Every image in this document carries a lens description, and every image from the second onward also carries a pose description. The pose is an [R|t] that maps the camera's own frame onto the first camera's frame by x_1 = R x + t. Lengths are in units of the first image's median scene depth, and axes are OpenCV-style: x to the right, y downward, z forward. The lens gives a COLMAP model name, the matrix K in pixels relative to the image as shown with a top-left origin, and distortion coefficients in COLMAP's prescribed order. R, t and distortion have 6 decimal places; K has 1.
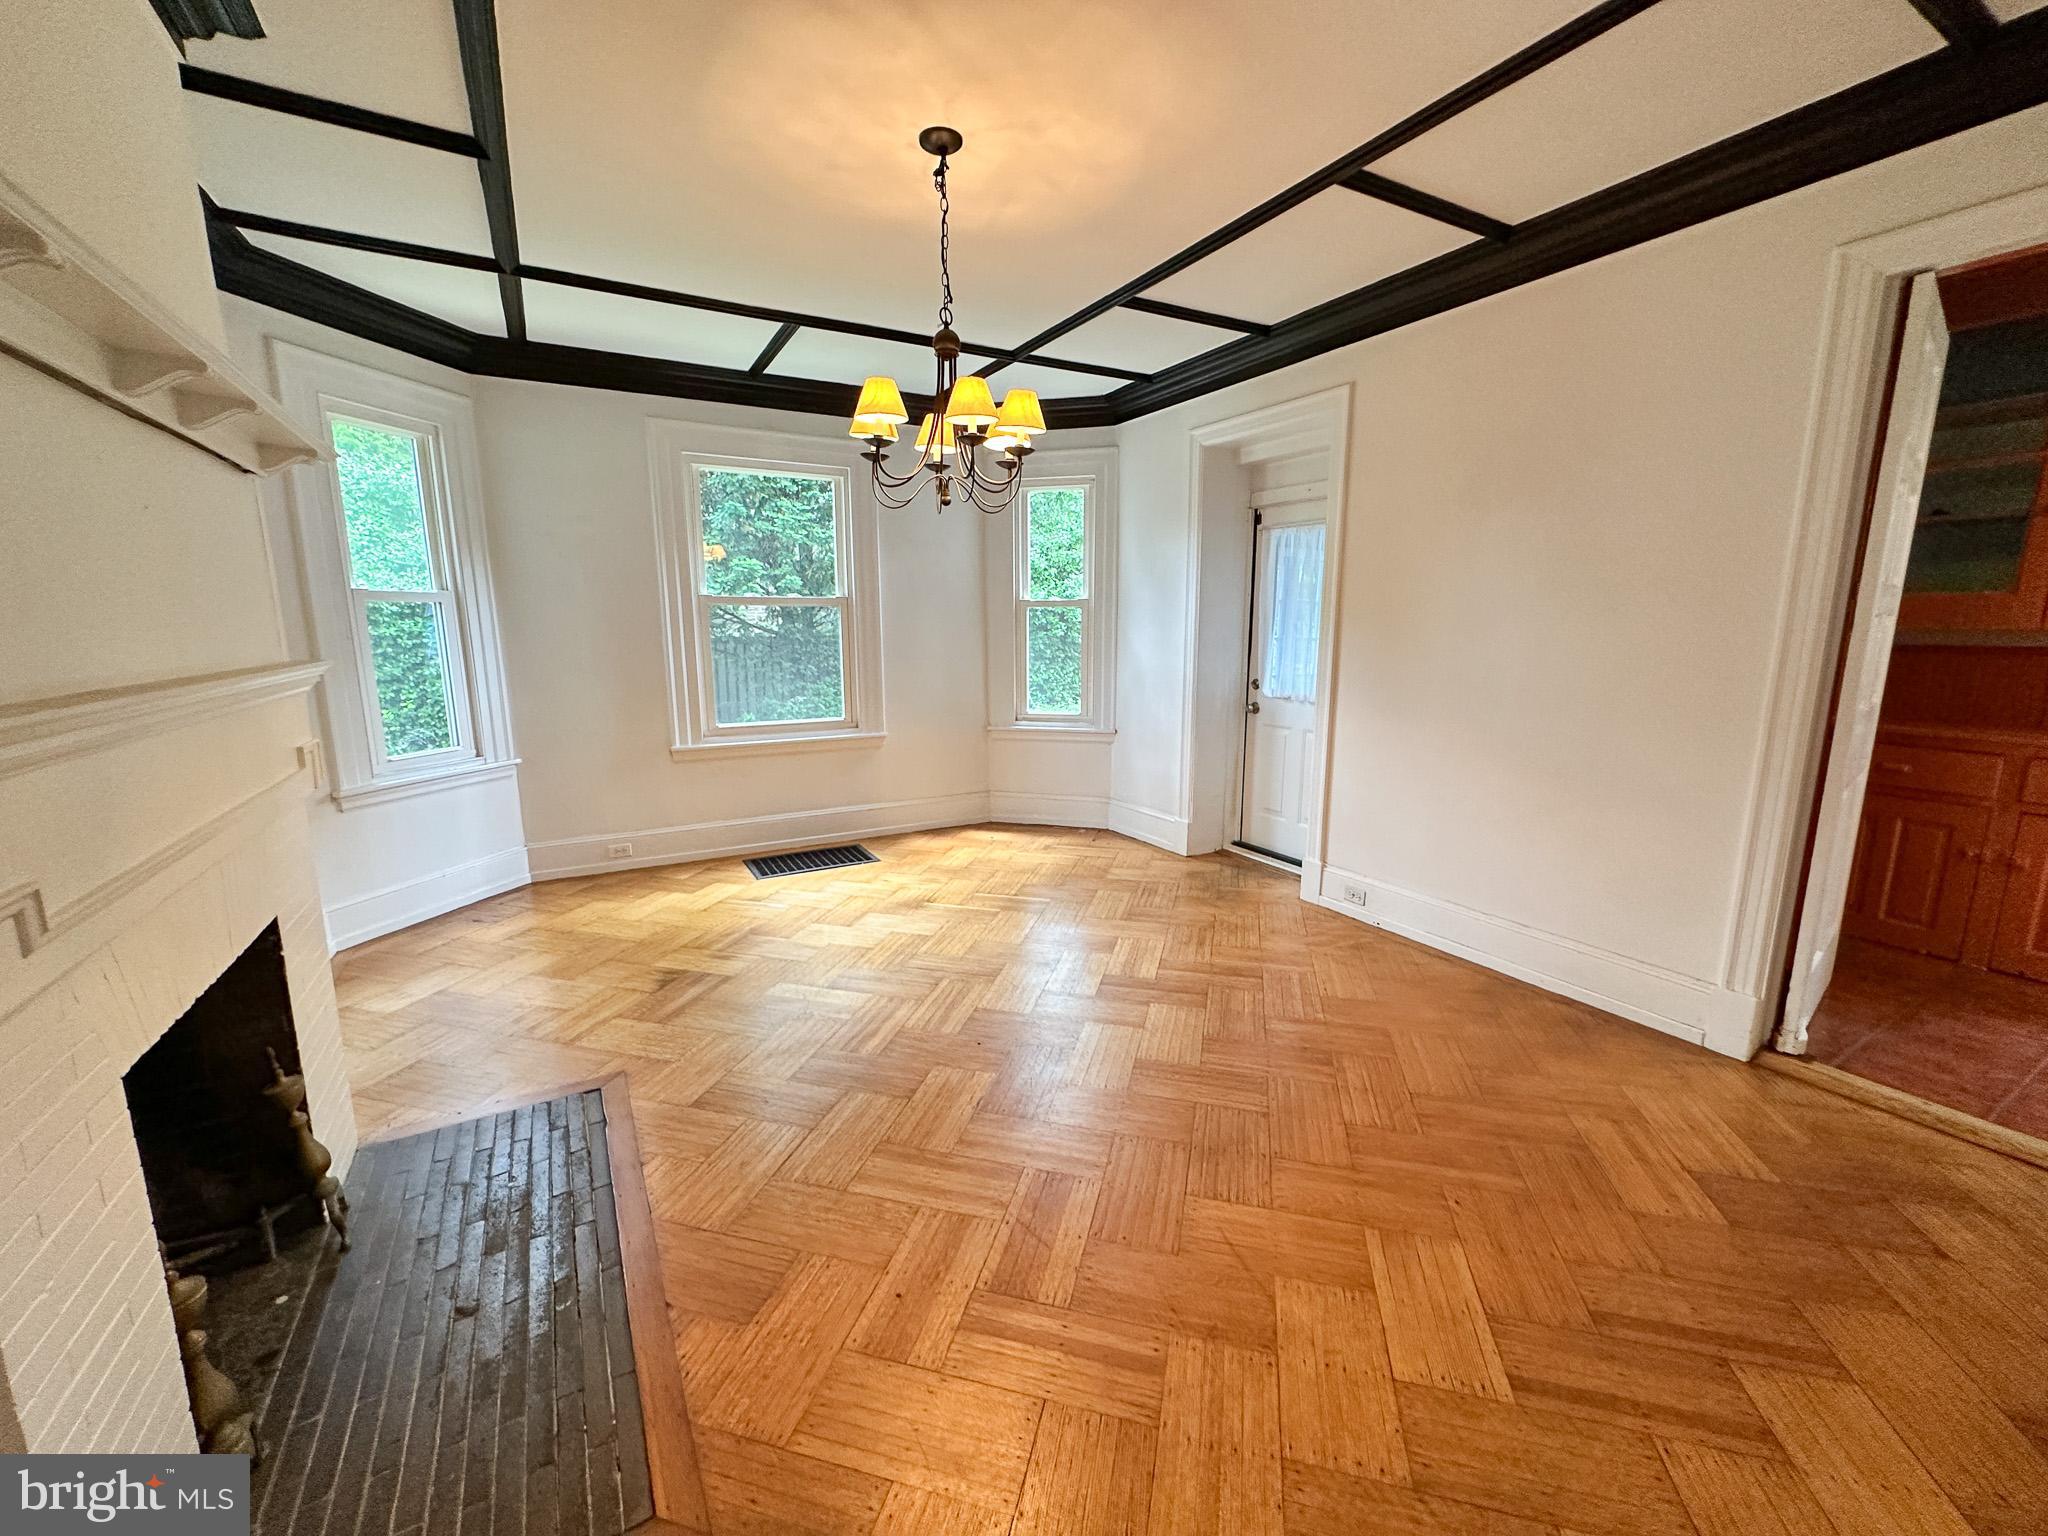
lens RADIAL K [[828.9, 0, 1005.9], [0, 828.9, 772.6], [0, 0, 1]] dist [0.001210, -0.000240]
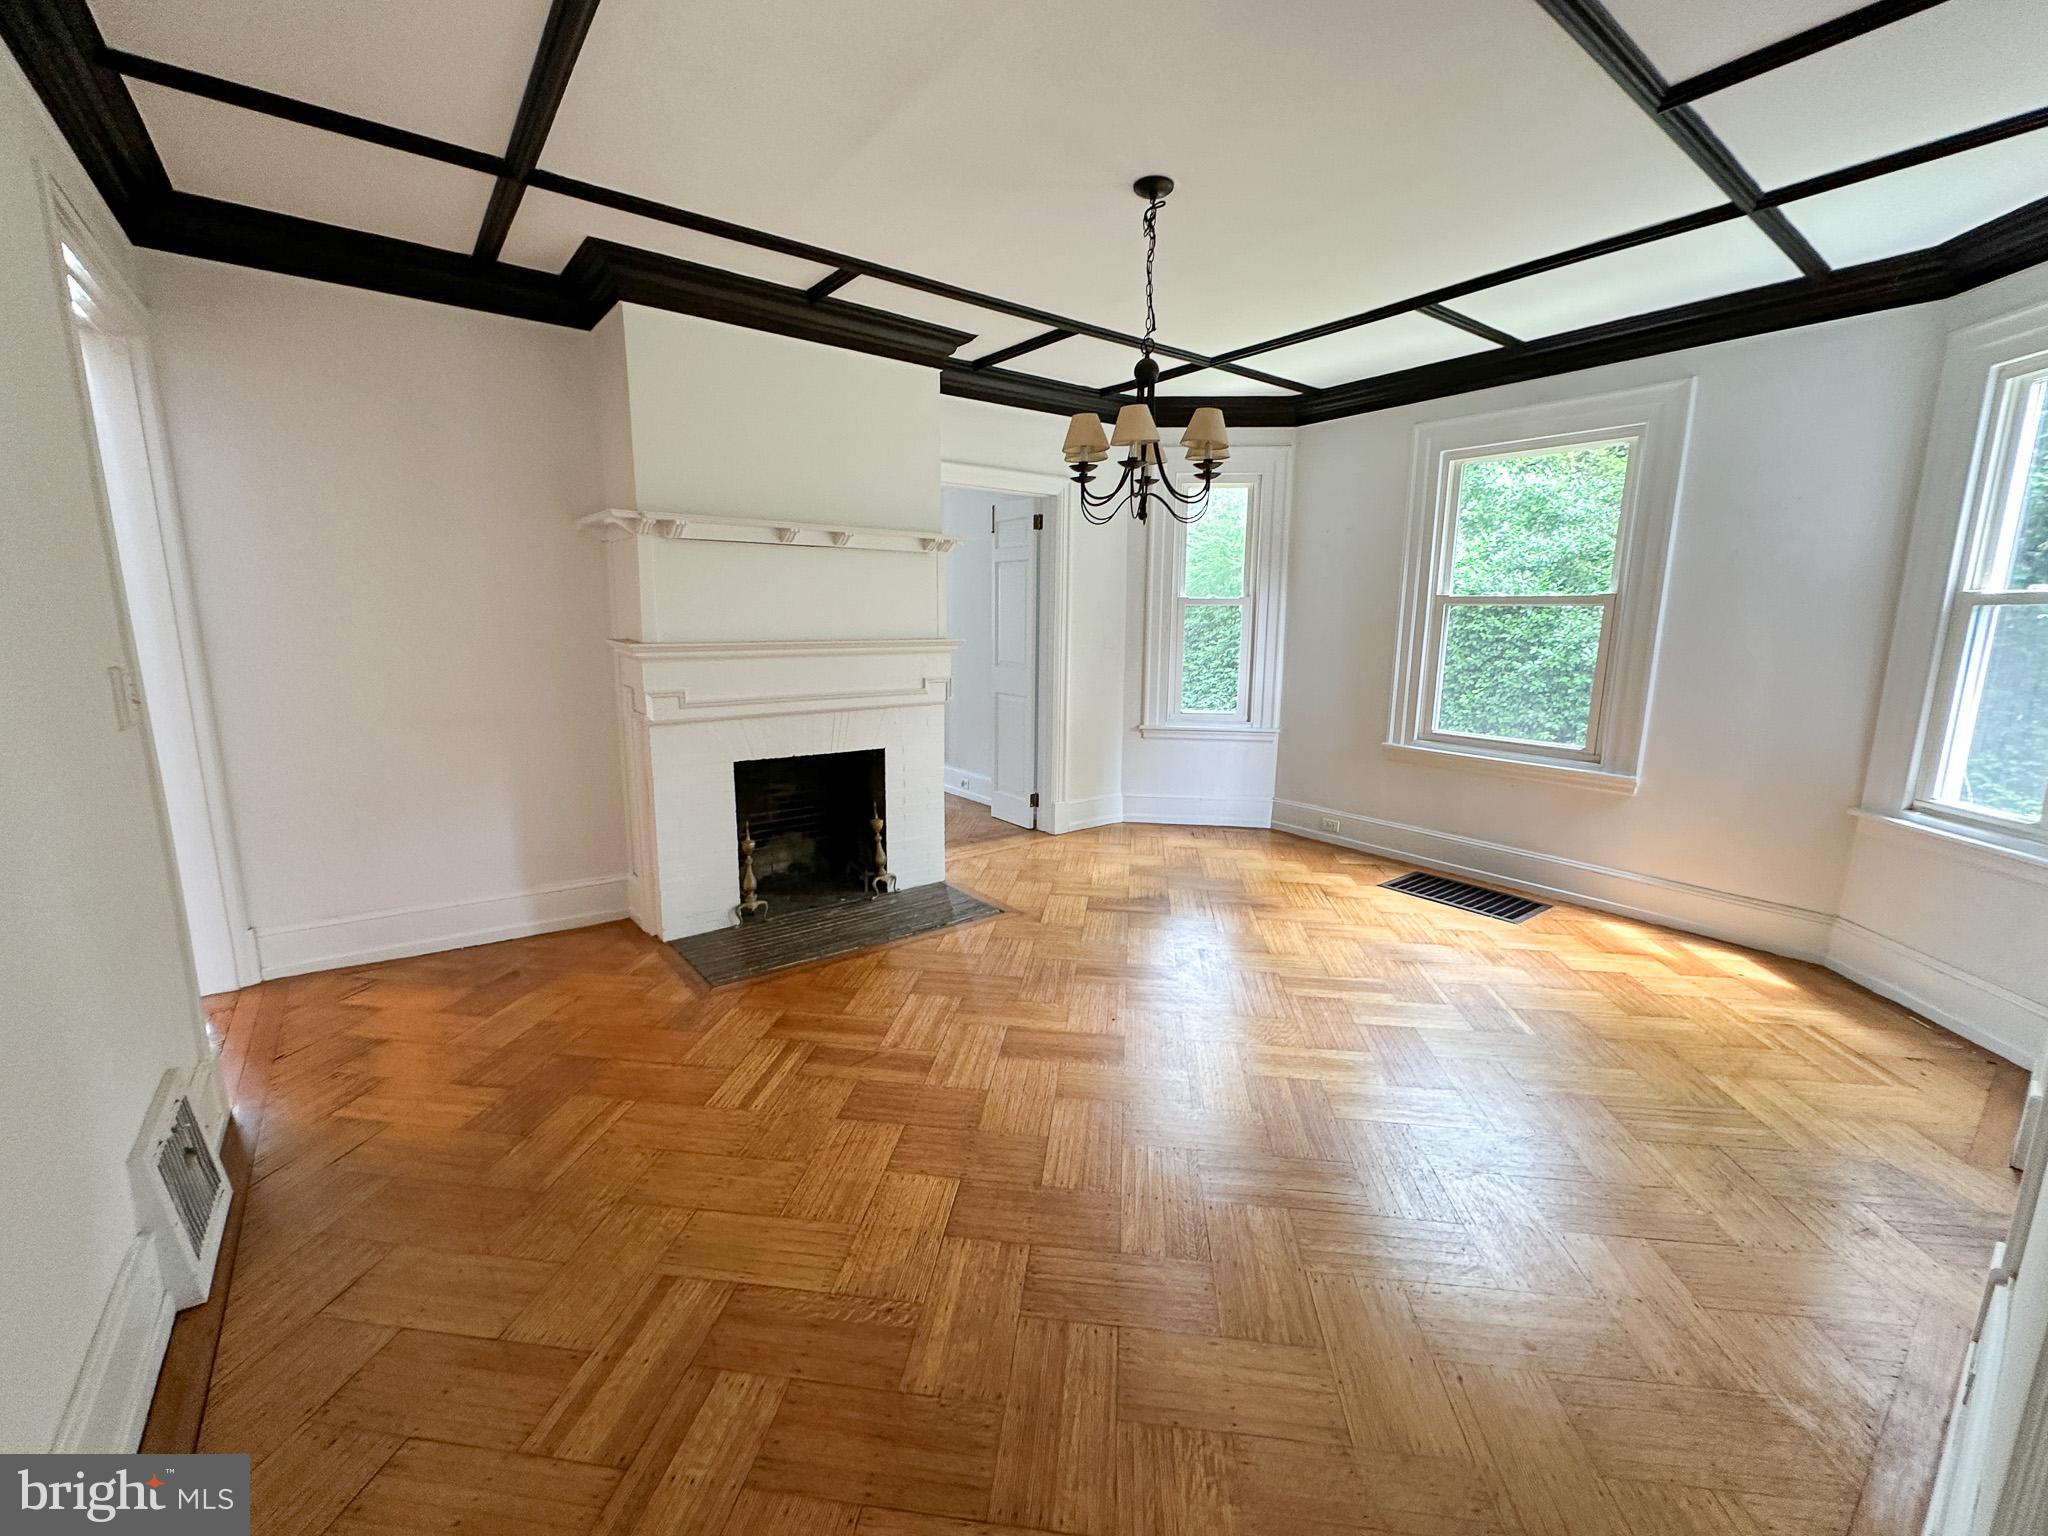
lens RADIAL K [[828.9, 0, 1002.7], [0, 828.9, 763.5], [0, 0, 1]] dist [0.001210, -0.000240]
pose [[0.128985, 0.181384, -0.974917, 0.570105], [-0.184611, 0.970335, 0.156107, -0.082187], [0.974311, 0.159845, 0.158644, 0.391746]]
